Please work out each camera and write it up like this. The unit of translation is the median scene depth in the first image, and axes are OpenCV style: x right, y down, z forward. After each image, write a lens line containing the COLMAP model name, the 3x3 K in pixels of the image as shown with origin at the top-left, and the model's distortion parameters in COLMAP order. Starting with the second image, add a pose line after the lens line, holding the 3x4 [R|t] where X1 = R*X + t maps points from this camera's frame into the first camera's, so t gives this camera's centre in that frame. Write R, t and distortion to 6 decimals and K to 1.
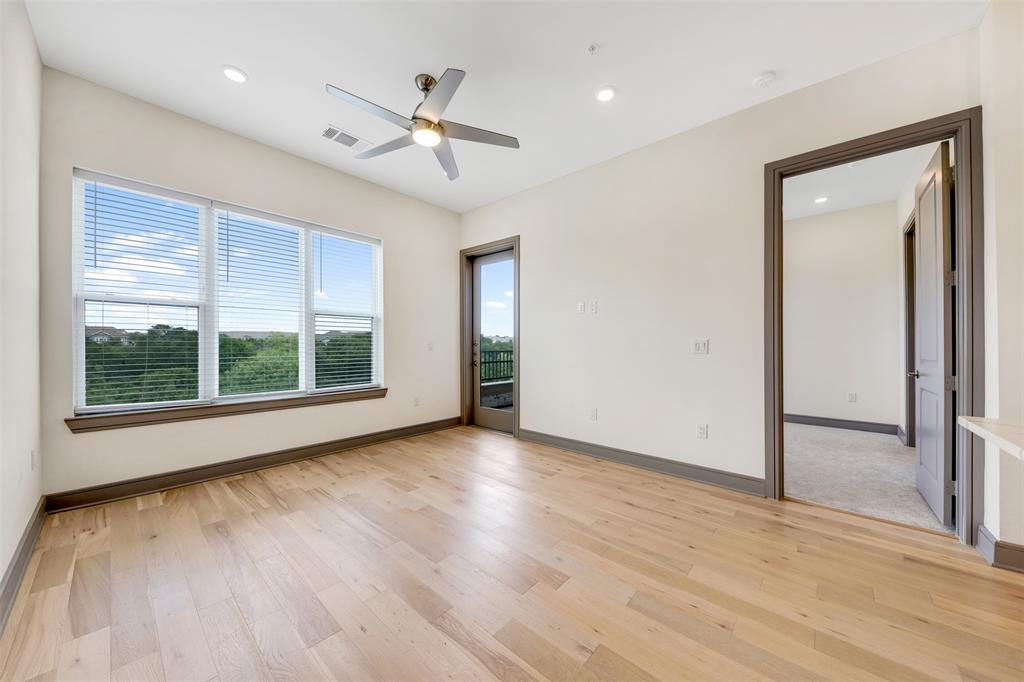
lens RADIAL K [[357.4, 0, 519.5], [0, 357.4, 344.8], [0, 0, 1]] dist [0.003668, -0.002883]
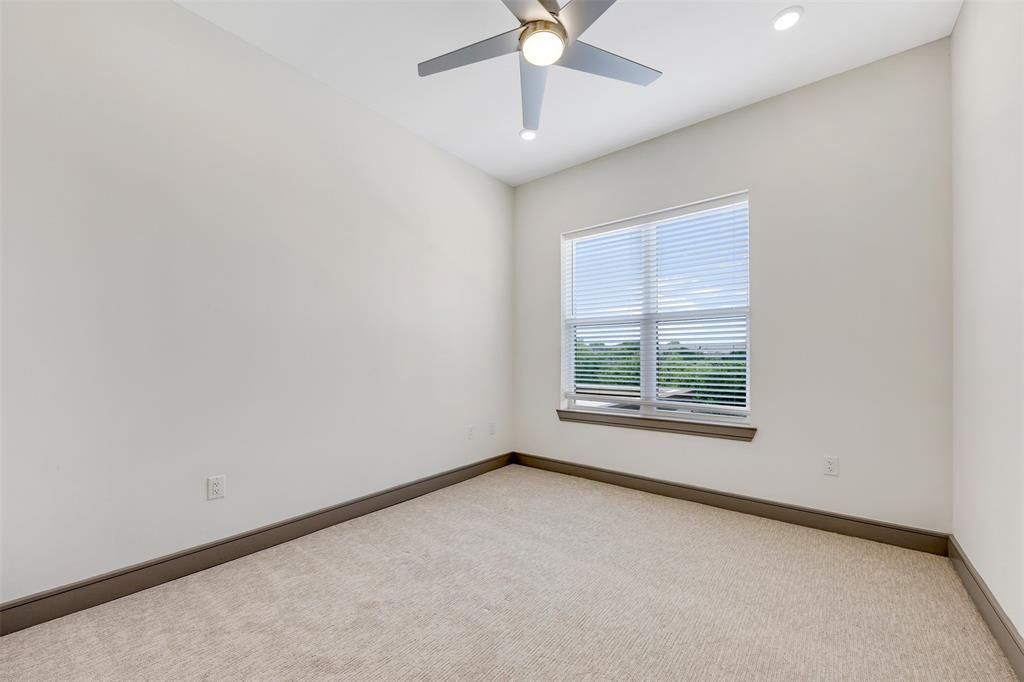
lens RADIAL K [[508.7, 0, 502.8], [0, 508.7, 352.1], [0, 0, 1]] dist [0.016057, 0.000414]
pose [[-0.081164, -0.011509, -0.996634, 0.700596], [0.001370, 0.999931, -0.011659, -0.001121], [0.996700, -0.002312, -0.081143, 0.814021]]
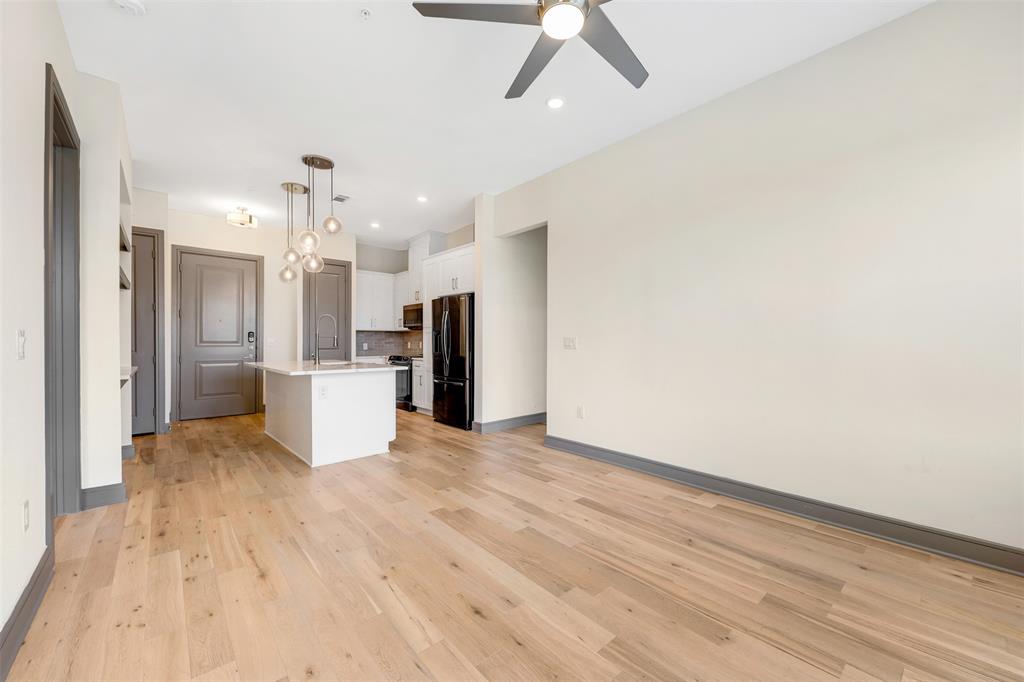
lens RADIAL K [[401.9, 0, 519.1], [0, 401.9, 342.0], [0, 0, 1]] dist [0.005906, -0.004046]
pose [[-0.992159, -0.003132, 0.124944, -0.210921], [-0.001887, 0.999947, 0.010086, -0.007129], [-0.124969, 0.009771, -0.992112, 1.331389]]
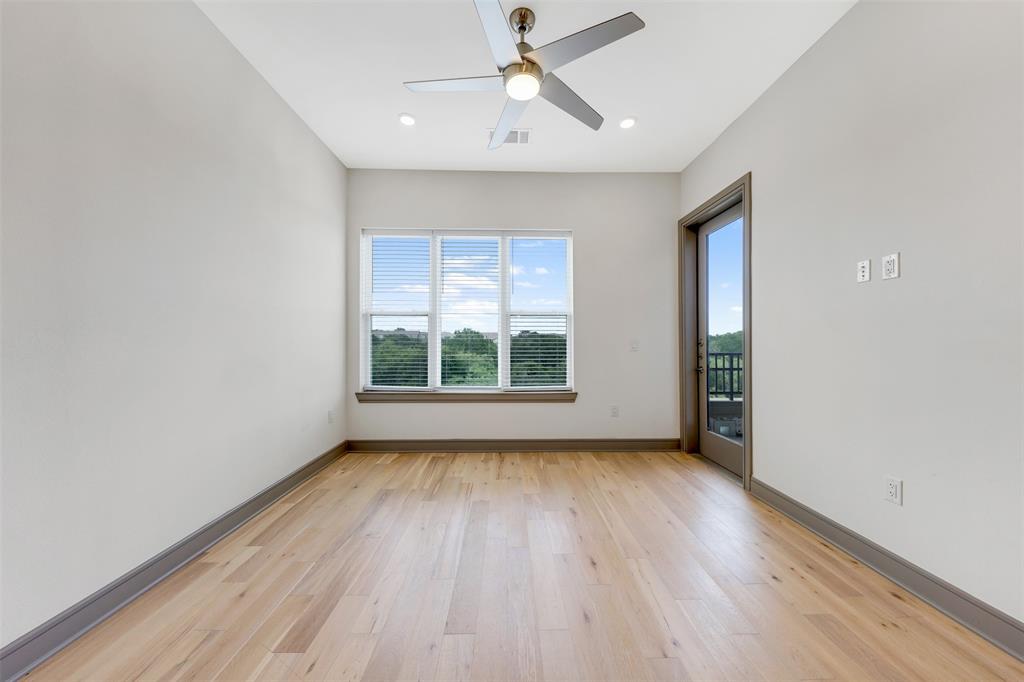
lens RADIAL K [[357.4, 0, 512.2], [0, 357.4, 342.4], [0, 0, 1]] dist [0.003668, -0.002883]
pose [[0.672247, -0.004752, -0.740311, 0.243833], [0.000003, 0.999979, -0.006416, 0.000142], [0.740327, 0.004311, 0.672234, 0.342486]]
